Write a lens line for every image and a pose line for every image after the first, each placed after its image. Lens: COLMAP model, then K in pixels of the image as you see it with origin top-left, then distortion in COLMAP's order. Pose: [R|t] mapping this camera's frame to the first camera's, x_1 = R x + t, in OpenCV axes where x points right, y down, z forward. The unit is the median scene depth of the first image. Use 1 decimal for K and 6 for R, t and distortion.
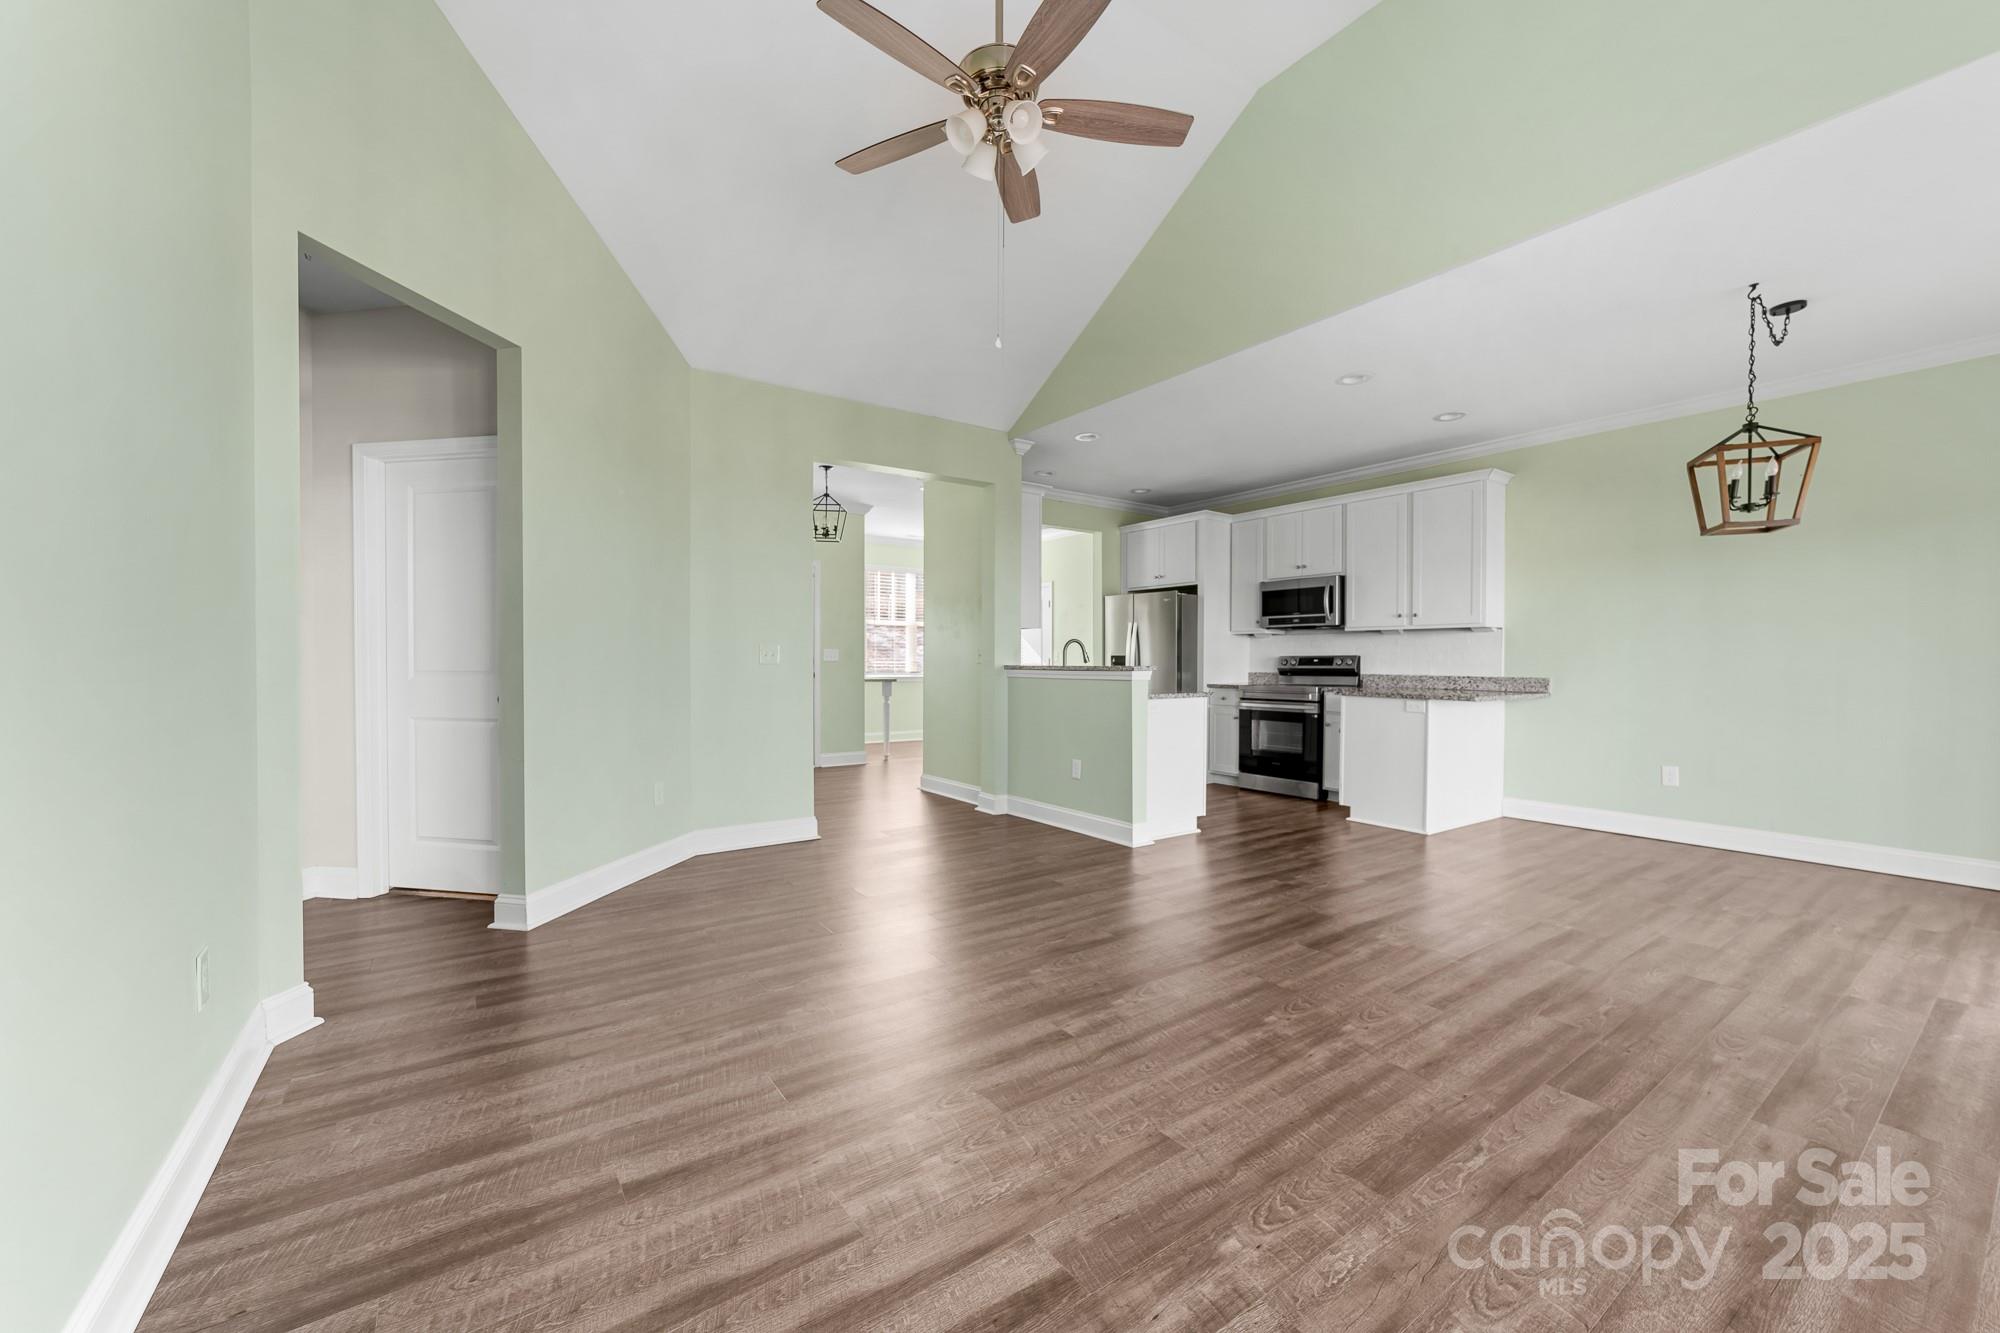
lens RADIAL K [[773.8, 0, 1003.5], [0, 773.8, 667.7], [0, 0, 1]] dist [-0.009019, 0.002024]
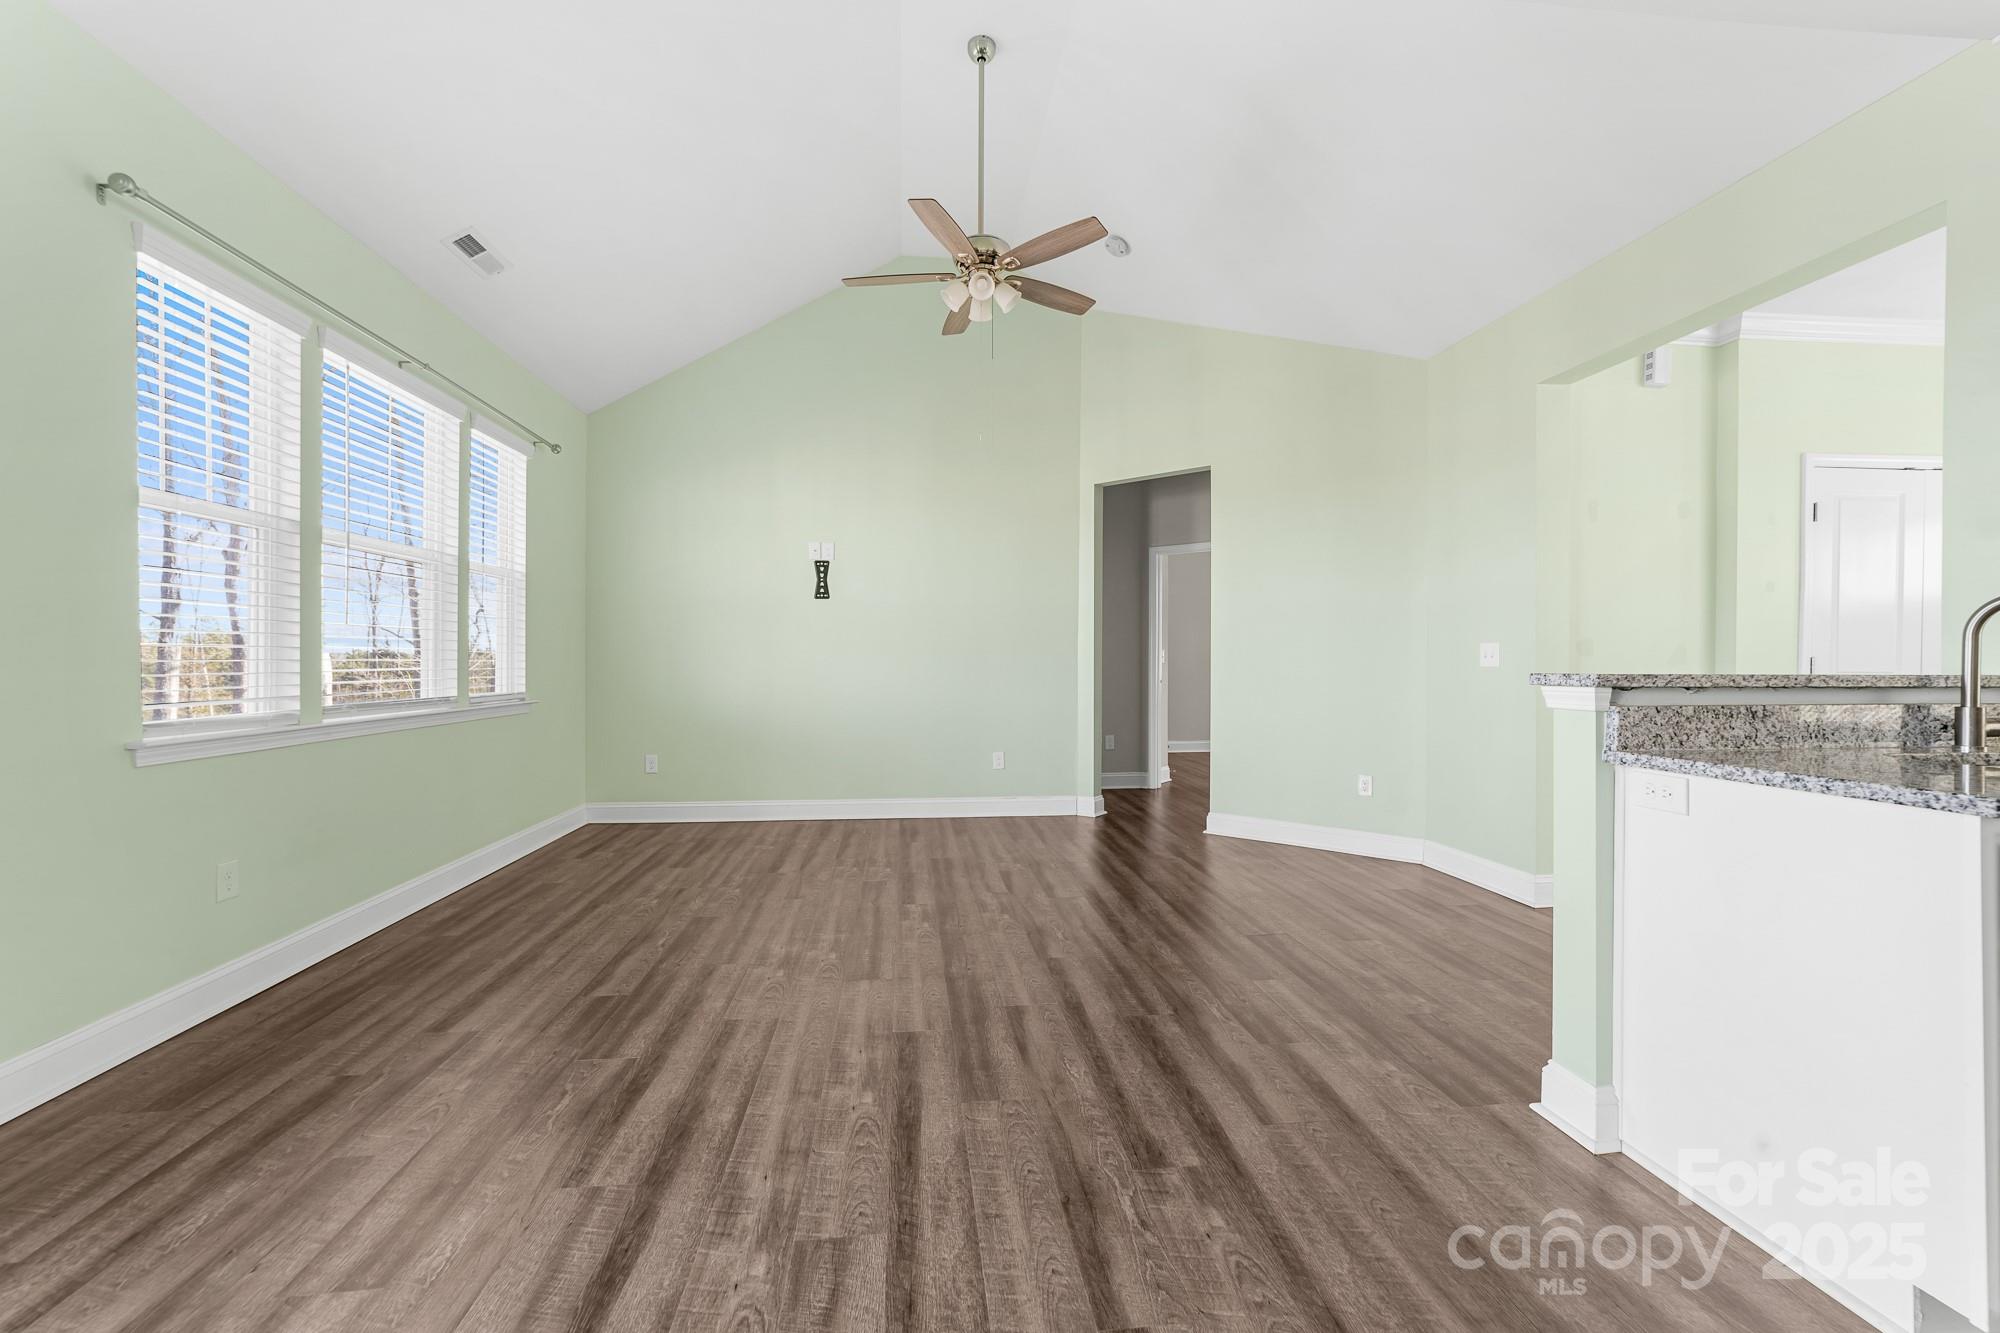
lens RADIAL K [[773.8, 0, 982.2], [0, 773.8, 672.5], [0, 0, 1]] dist [-0.009019, 0.002024]
pose [[-0.497890, 0.011747, -0.867160, 1.422929], [-0.004969, 0.999853, 0.016398, -0.014292], [0.867226, 0.012474, -0.497759, 2.007533]]
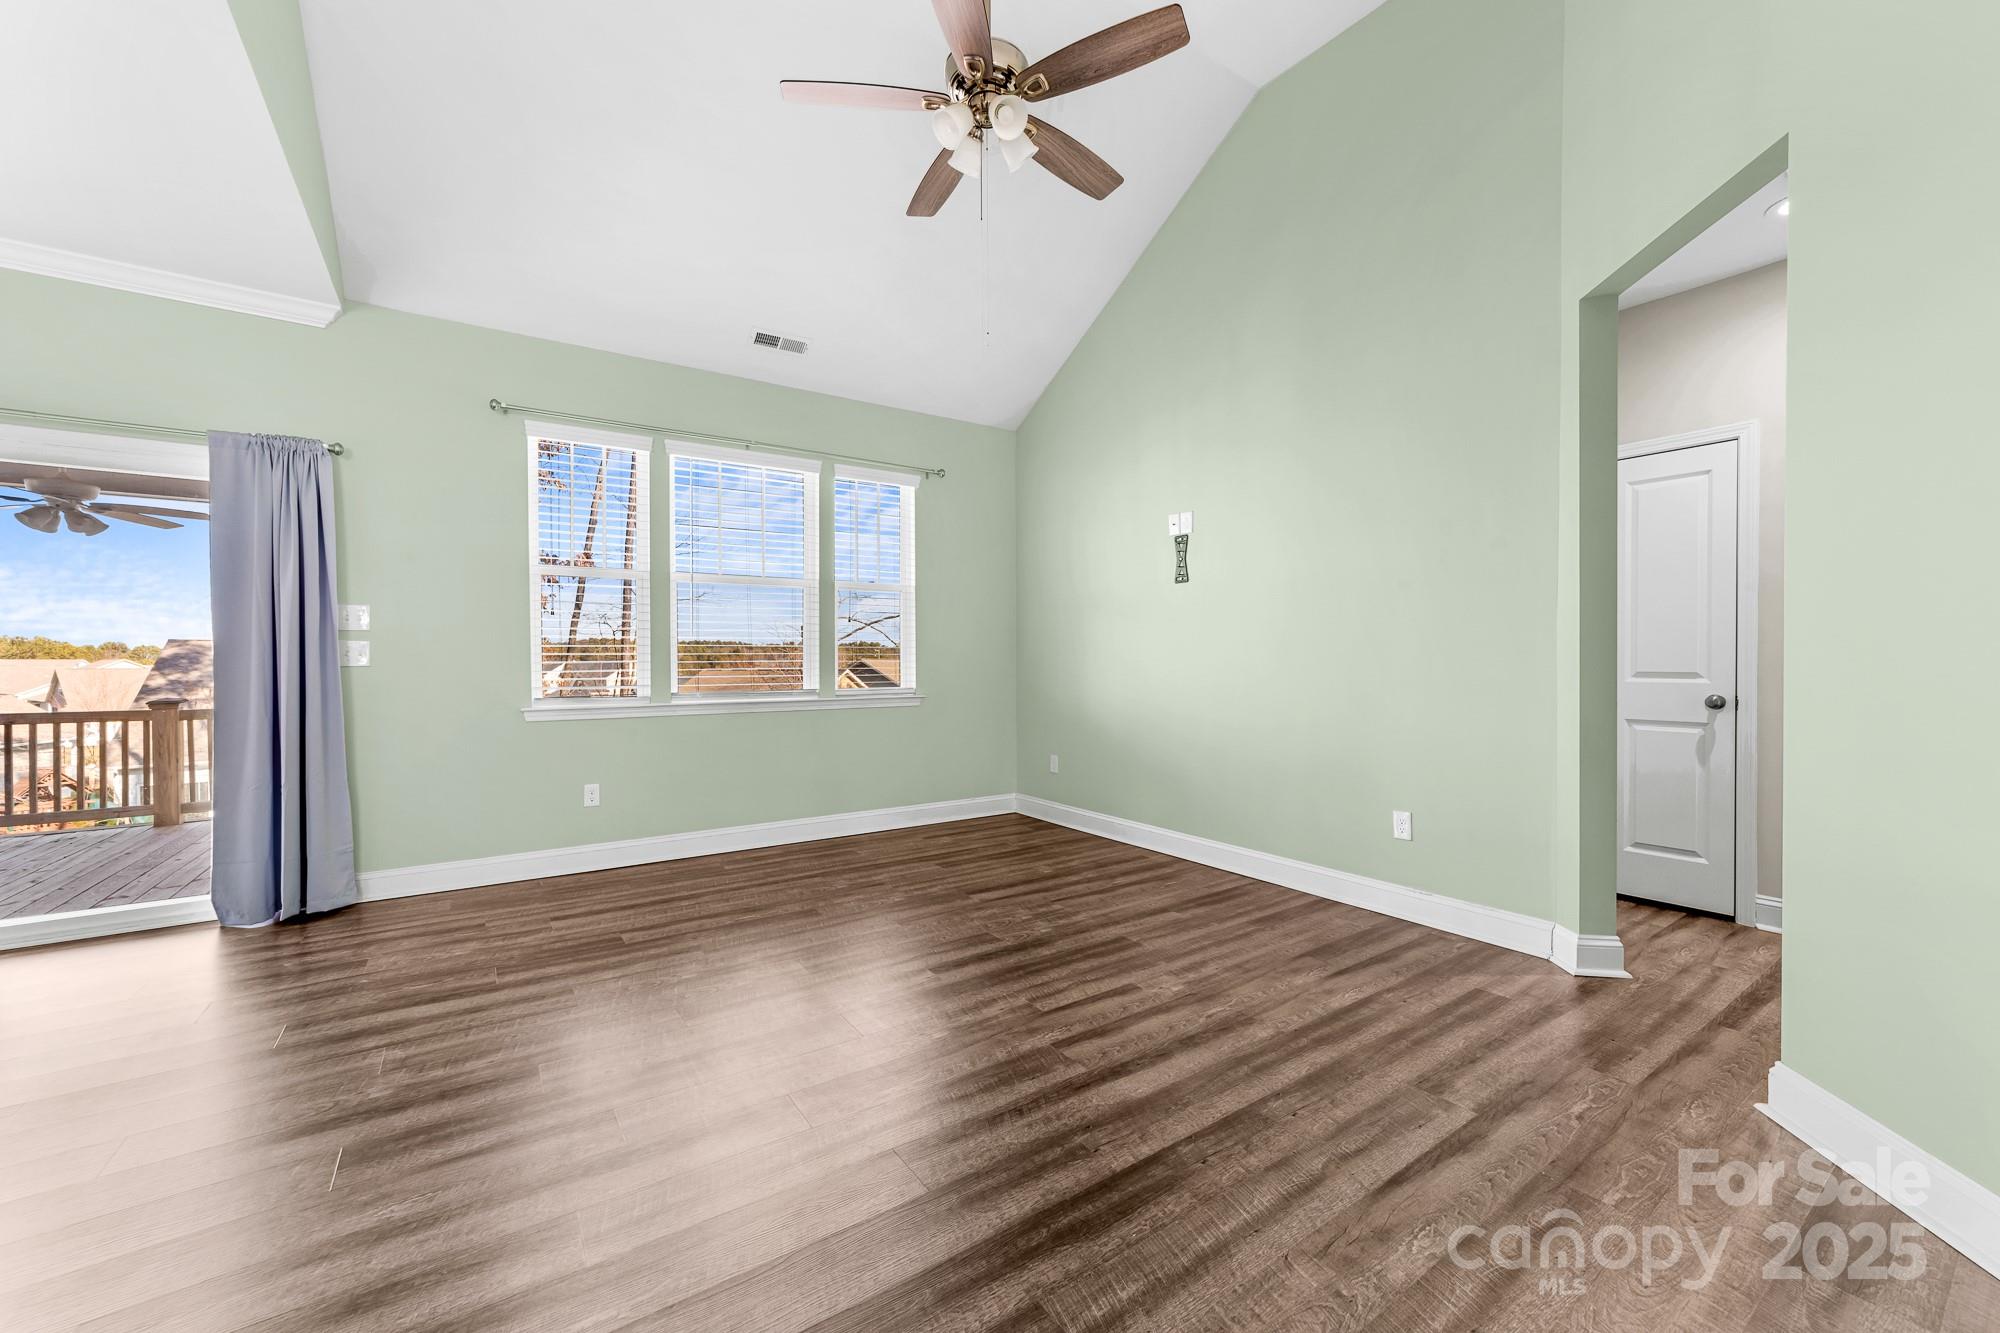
lens RADIAL K [[773.8, 0, 993.2], [0, 773.8, 667.7], [0, 0, 1]] dist [-0.009019, 0.002024]
pose [[-0.999604, 0.000228, 0.028136, -0.051284], [0.000551, 0.999934, 0.011465, -0.013090], [-0.028132, 0.011476, -0.999538, 2.330453]]
